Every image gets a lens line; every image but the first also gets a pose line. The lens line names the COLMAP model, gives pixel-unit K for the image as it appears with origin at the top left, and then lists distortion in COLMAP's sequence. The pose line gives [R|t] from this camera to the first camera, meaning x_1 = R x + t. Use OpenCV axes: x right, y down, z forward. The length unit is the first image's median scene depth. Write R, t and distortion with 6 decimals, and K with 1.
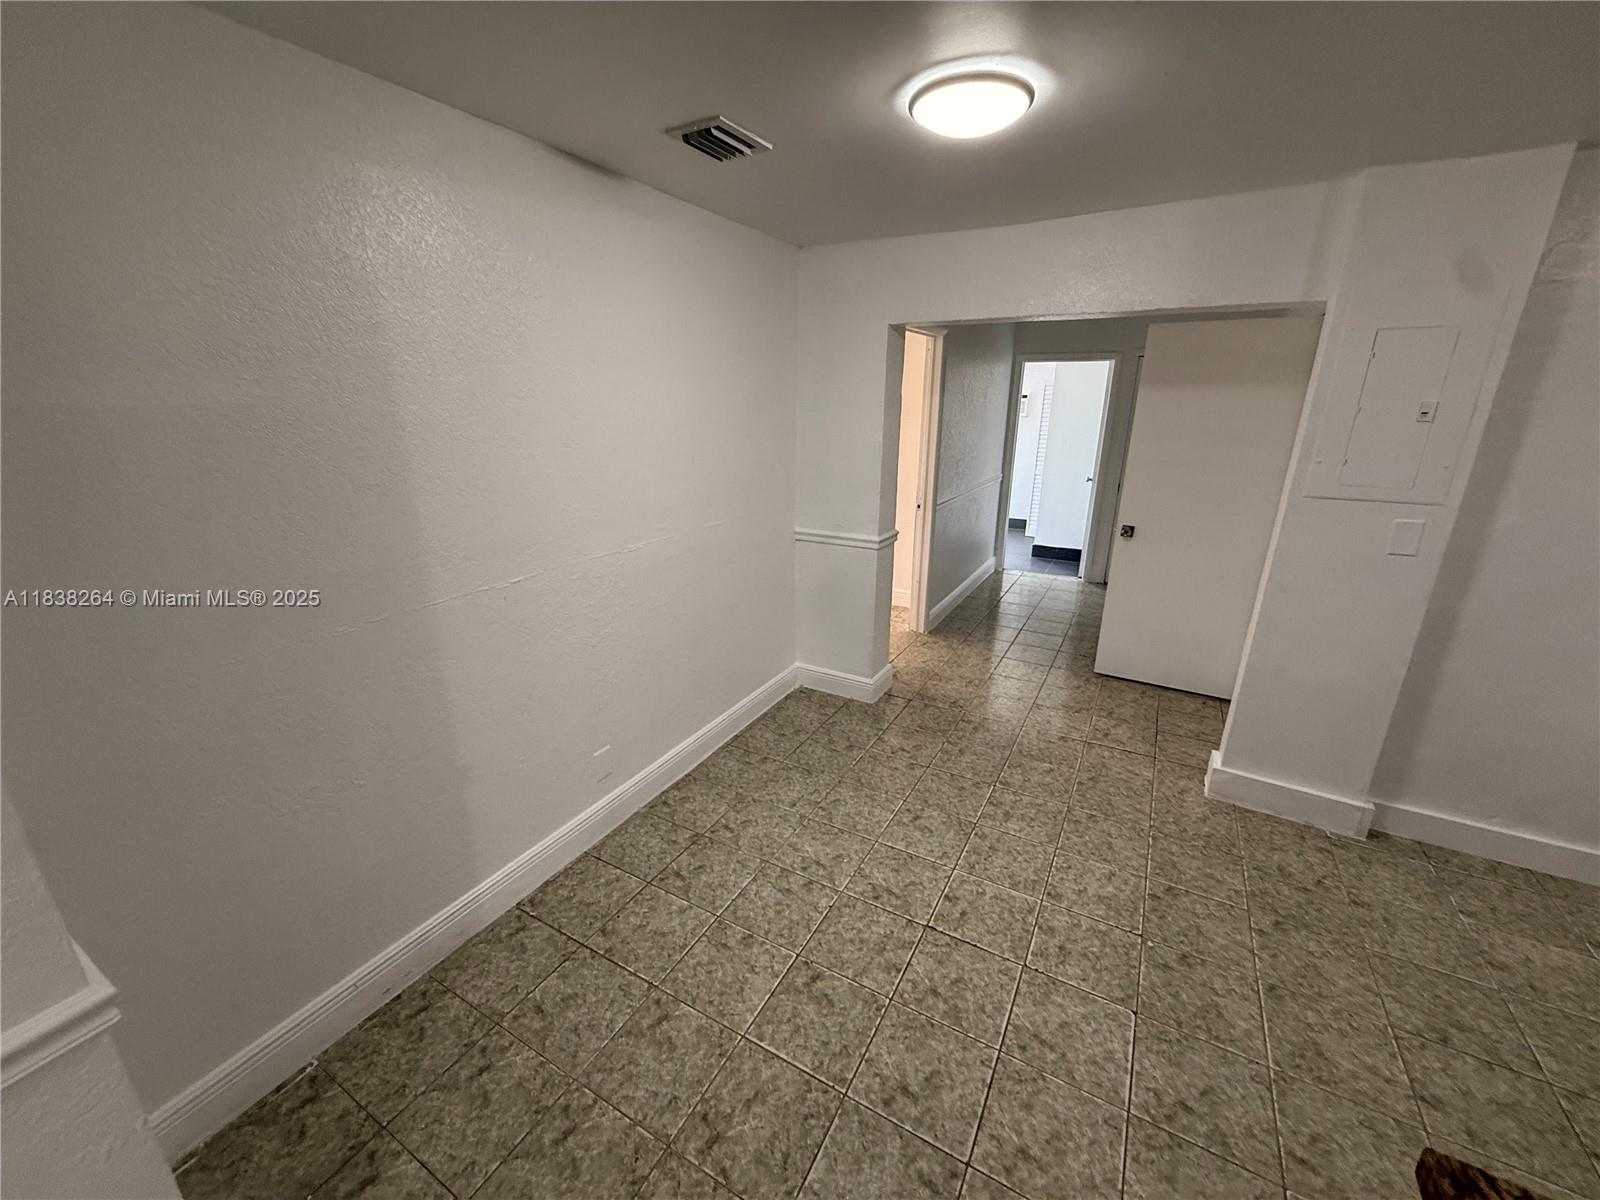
lens RADIAL K [[640.8, 0, 798.4], [0, 640.8, 602.0], [0, 0, 1]] dist [-0.001352, -0.000113]
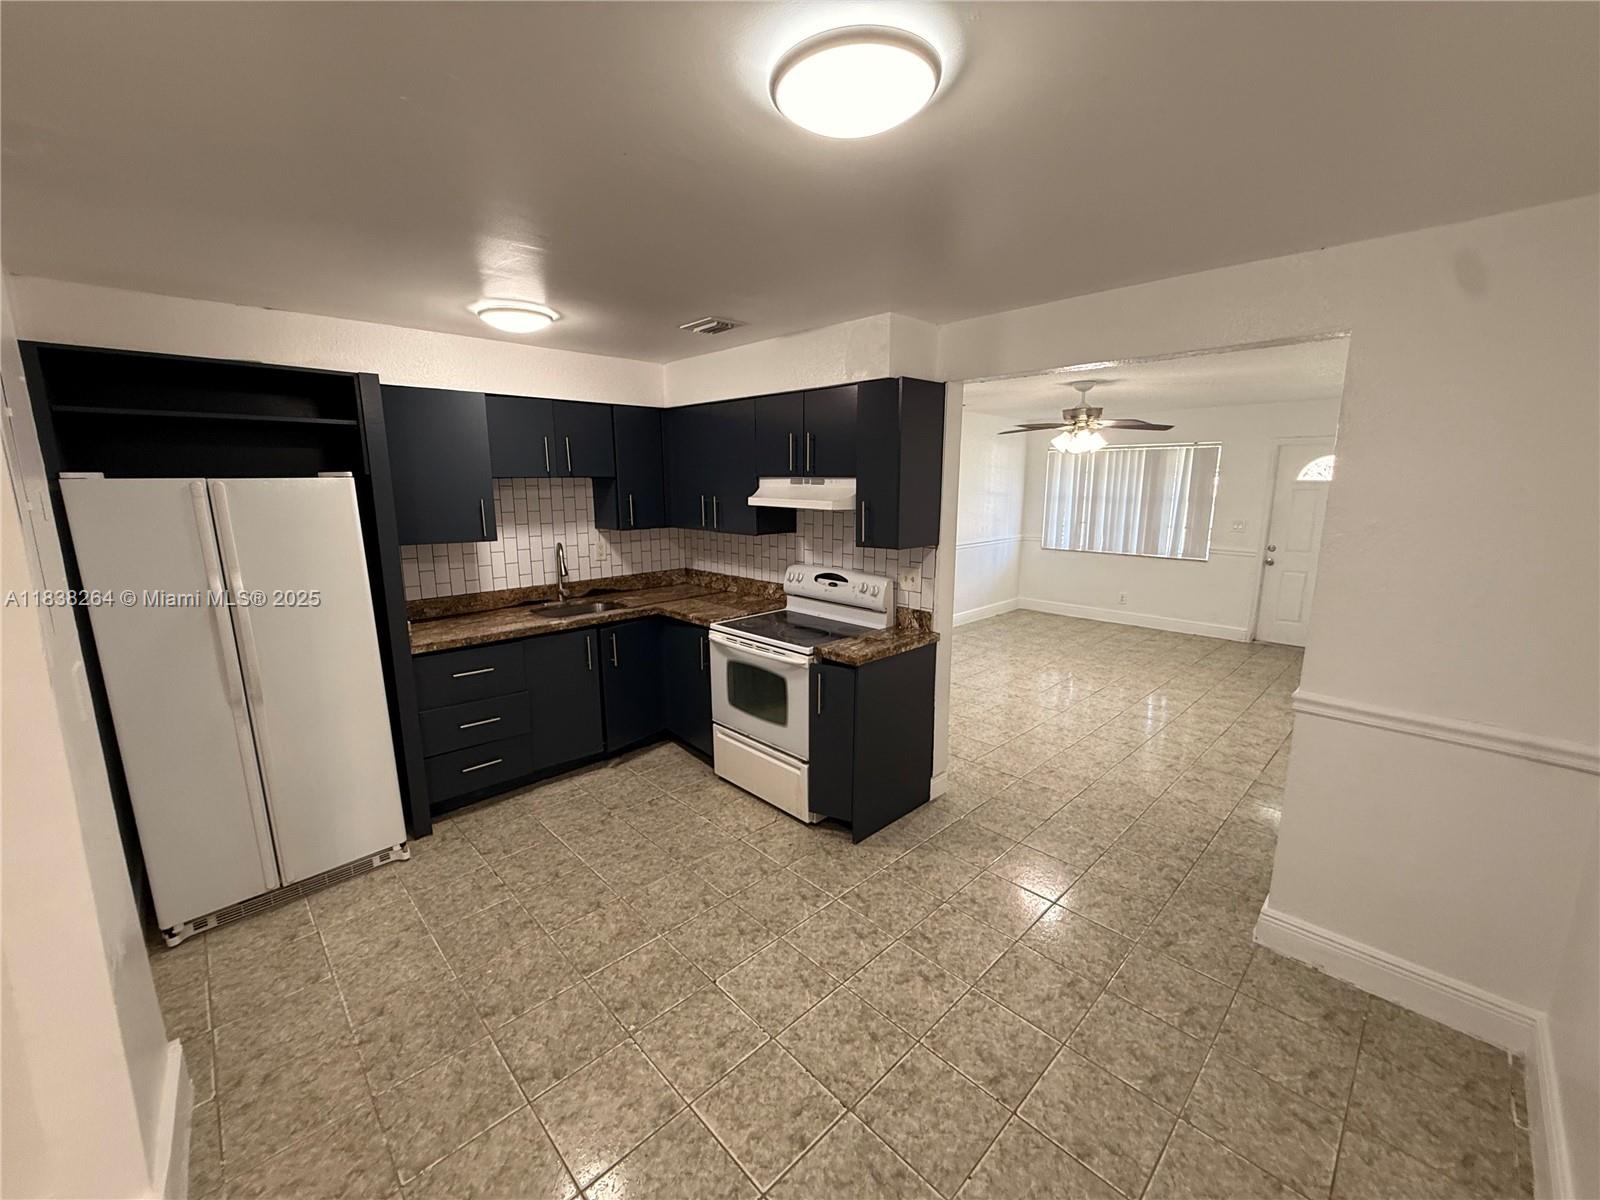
lens RADIAL K [[640.8, 0, 799.5], [0, 640.8, 601.8], [0, 0, 1]] dist [-0.001352, -0.000113]
pose [[-0.960214, -0.047646, 0.275170, 0.076835], [0.090411, 0.879233, 0.467735, -0.502028], [-0.264224, 0.474004, -0.839944, 1.562837]]
